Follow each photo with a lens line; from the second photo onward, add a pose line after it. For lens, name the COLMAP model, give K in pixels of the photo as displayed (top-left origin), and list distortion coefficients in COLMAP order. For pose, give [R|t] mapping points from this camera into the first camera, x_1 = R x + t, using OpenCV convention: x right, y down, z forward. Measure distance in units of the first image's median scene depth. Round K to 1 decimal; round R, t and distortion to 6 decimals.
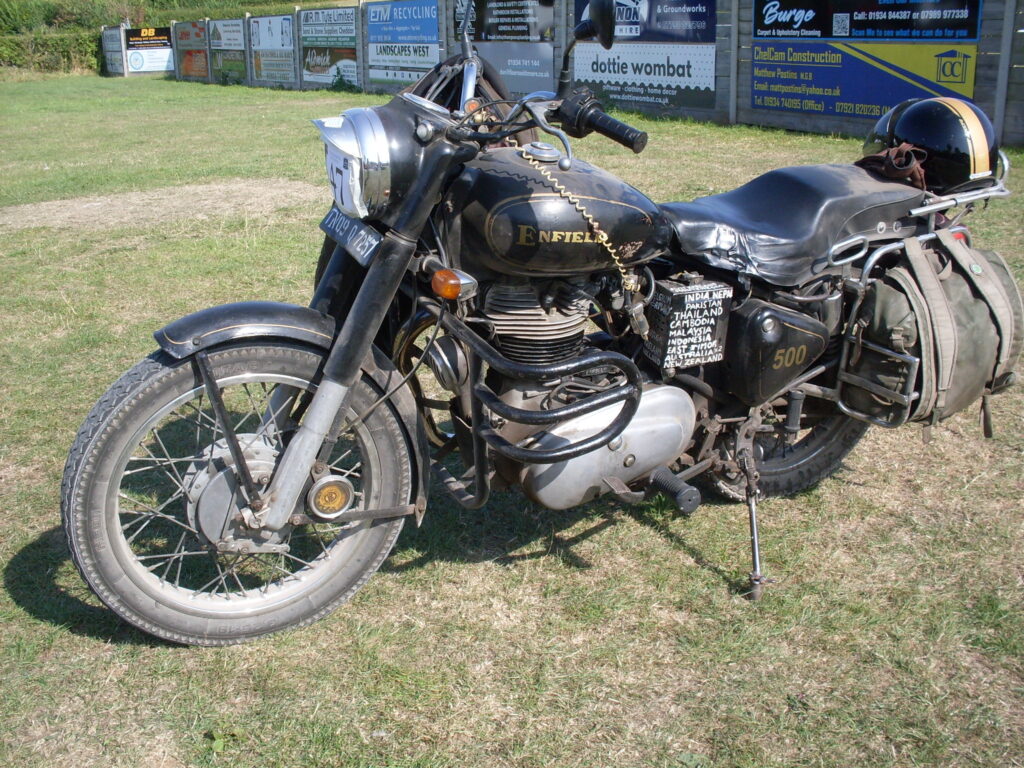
lens RADIAL K [[1149.1, 0, 492.8], [0, 1149.1, 384.0], [0, 0, 1]] dist [-0.224947, 0.311157]
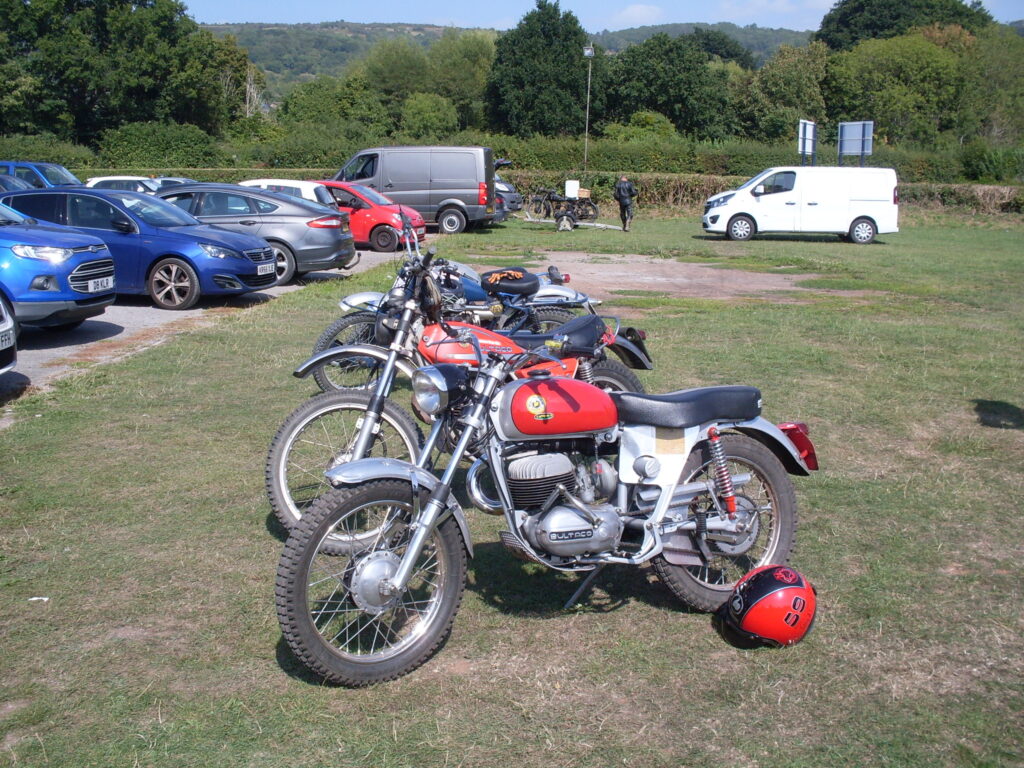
lens RADIAL K [[1144.5, 0, 489.8], [0, 1144.5, 383.3], [0, 0, 1]] dist [-0.226449, 0.313108]
pose [[0.725976, 0.159727, -0.668914, -0.191368], [-0.238808, 0.970680, -0.027395, 0.027998], [0.644926, 0.179630, 0.742835, -0.122556]]
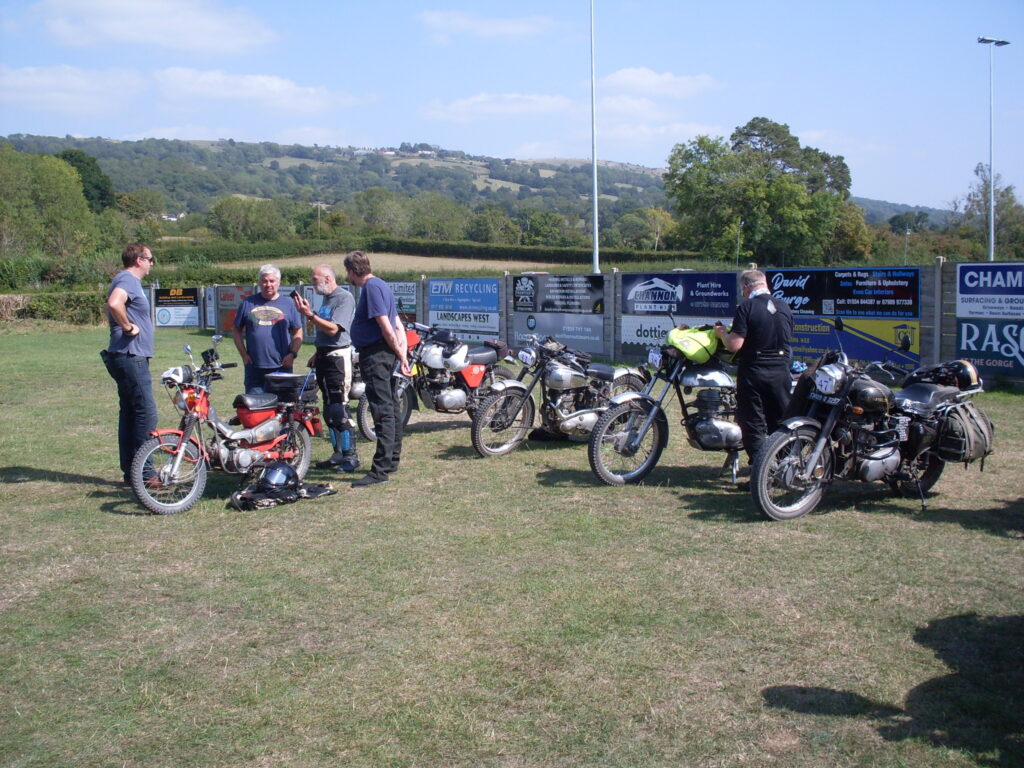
lens RADIAL K [[1144.5, 0, 489.8], [0, 1144.5, 383.3], [0, 0, 1]] dist [-0.226449, 0.313108]
pose [[0.997452, 0.001783, 0.071312, -0.140614], [0.013811, 0.975945, -0.217581, 0.057328], [-0.069984, 0.218012, 0.973434, -0.238290]]
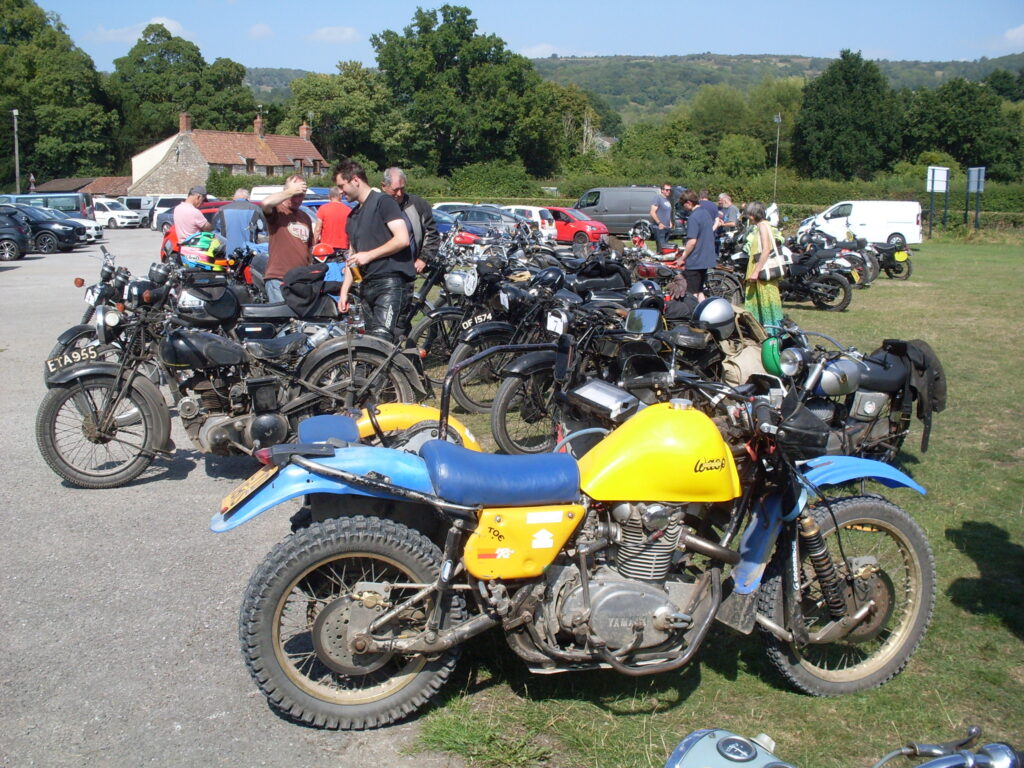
lens RADIAL K [[1144.5, 0, 489.8], [0, 1144.5, 383.3], [0, 0, 1]] dist [-0.226449, 0.313108]
pose [[0.476330, 0.173160, -0.862047, 0.702805], [-0.291307, 0.956124, 0.031094, 0.116230], [0.829609, 0.236309, 0.505873, -0.495704]]
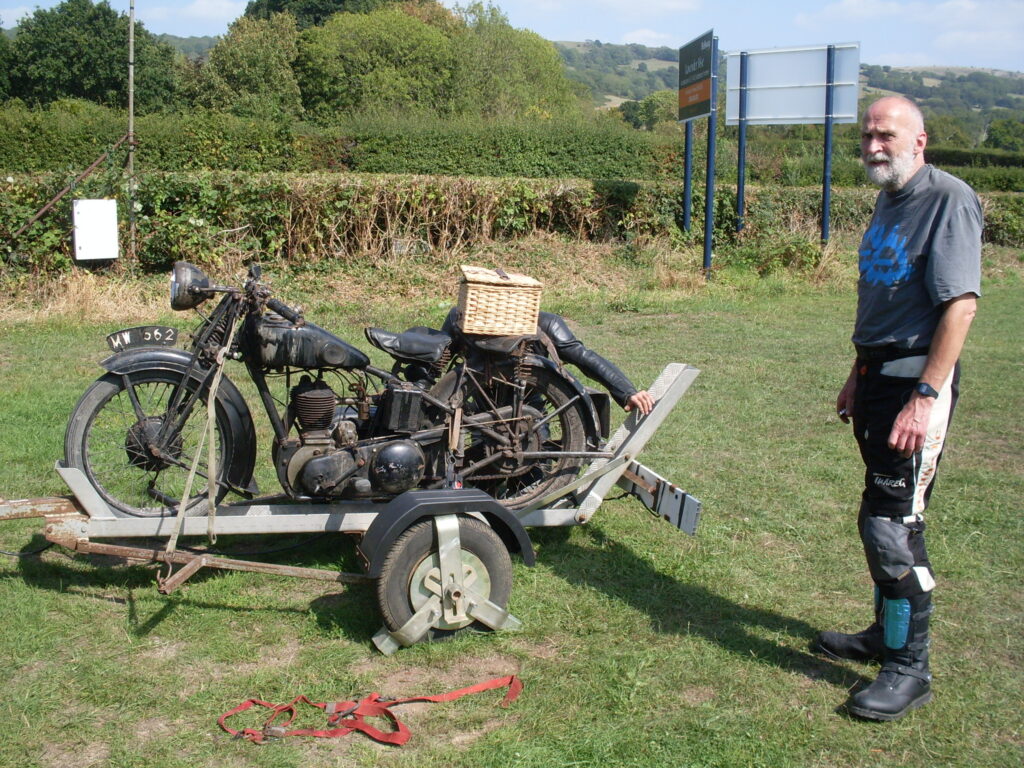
lens RADIAL K [[1144.5, 0, 489.8], [0, 1144.5, 383.3], [0, 0, 1]] dist [-0.226449, 0.313108]
pose [[0.972670, 0.072663, -0.220529, -1.146841], [-0.101957, 0.986968, -0.124496, -0.259548], [0.208608, 0.143578, 0.967403, 0.877692]]
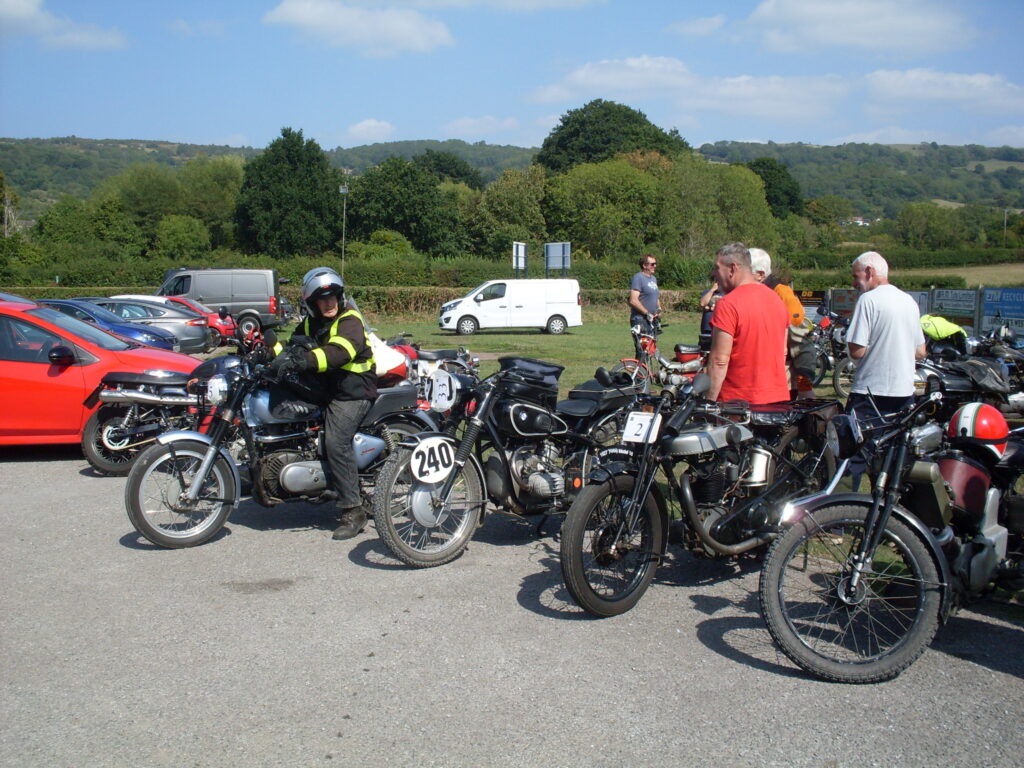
lens RADIAL K [[1144.5, 0, 489.8], [0, 1144.5, 383.3], [0, 0, 1]] dist [-0.226449, 0.313108]
pose [[0.863275, 0.070675, -0.499761, 0.060566], [-0.178203, 0.969060, -0.170781, 0.140326], [0.472229, 0.236490, 0.849160, -0.497007]]
